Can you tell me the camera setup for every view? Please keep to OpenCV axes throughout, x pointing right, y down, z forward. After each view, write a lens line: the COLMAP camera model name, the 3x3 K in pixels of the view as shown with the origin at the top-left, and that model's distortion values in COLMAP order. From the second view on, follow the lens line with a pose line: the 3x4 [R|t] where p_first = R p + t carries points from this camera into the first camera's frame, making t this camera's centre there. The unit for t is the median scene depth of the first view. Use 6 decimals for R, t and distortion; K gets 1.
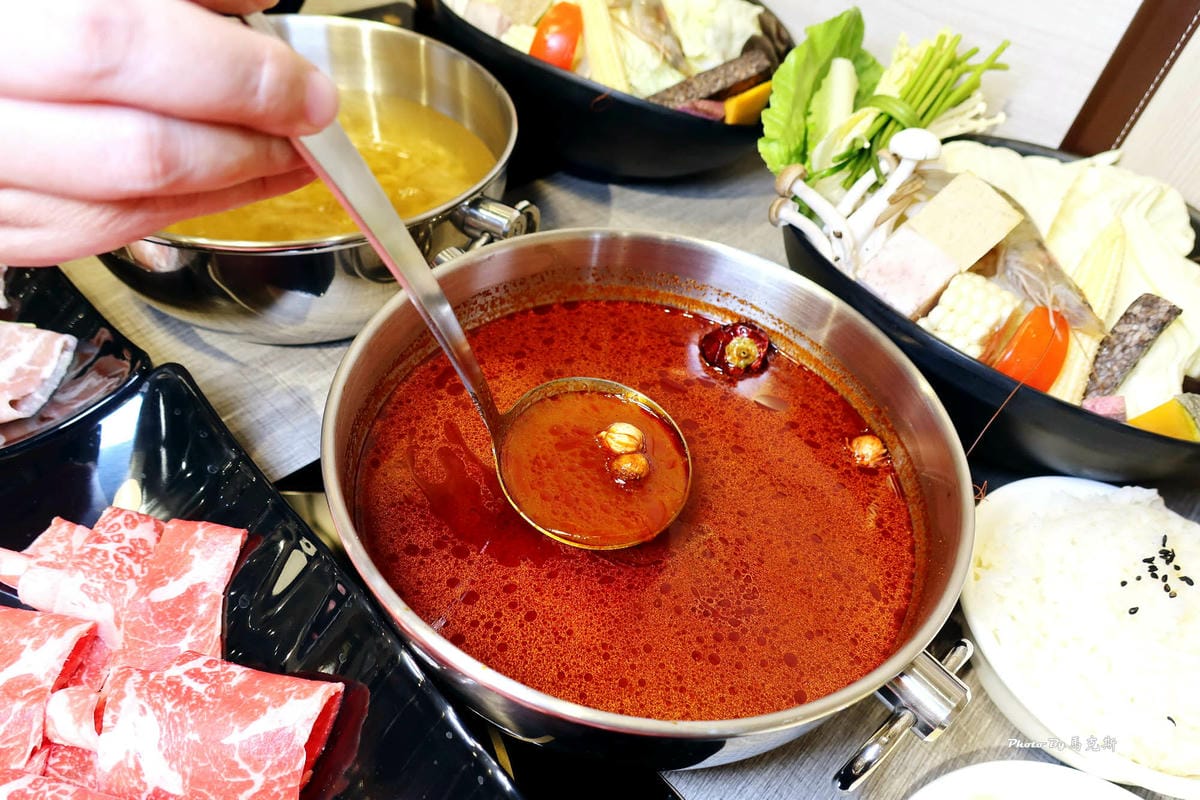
lens RADIAL K [[834.7, 0, 601.4], [0, 834.7, 396.8], [0, 0, 1]] dist [-0.000750, -0.003729]
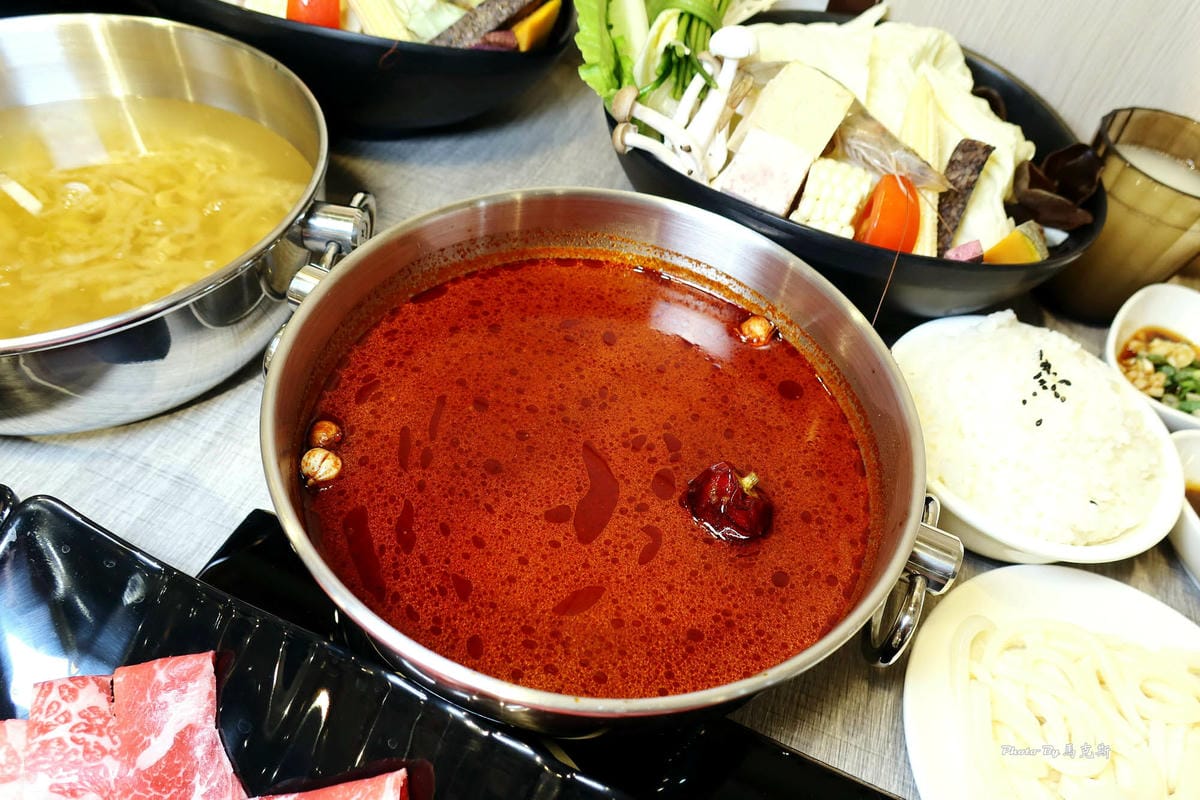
lens RADIAL K [[834.7, 0, 601.4], [0, 834.7, 396.8], [0, 0, 1]] dist [-0.000750, -0.003729]
pose [[0.920316, -0.304287, 0.245819, -0.159376], [0.274797, 0.950147, 0.147334, -0.094979], [-0.278396, -0.068043, 0.958053, 0.056032]]
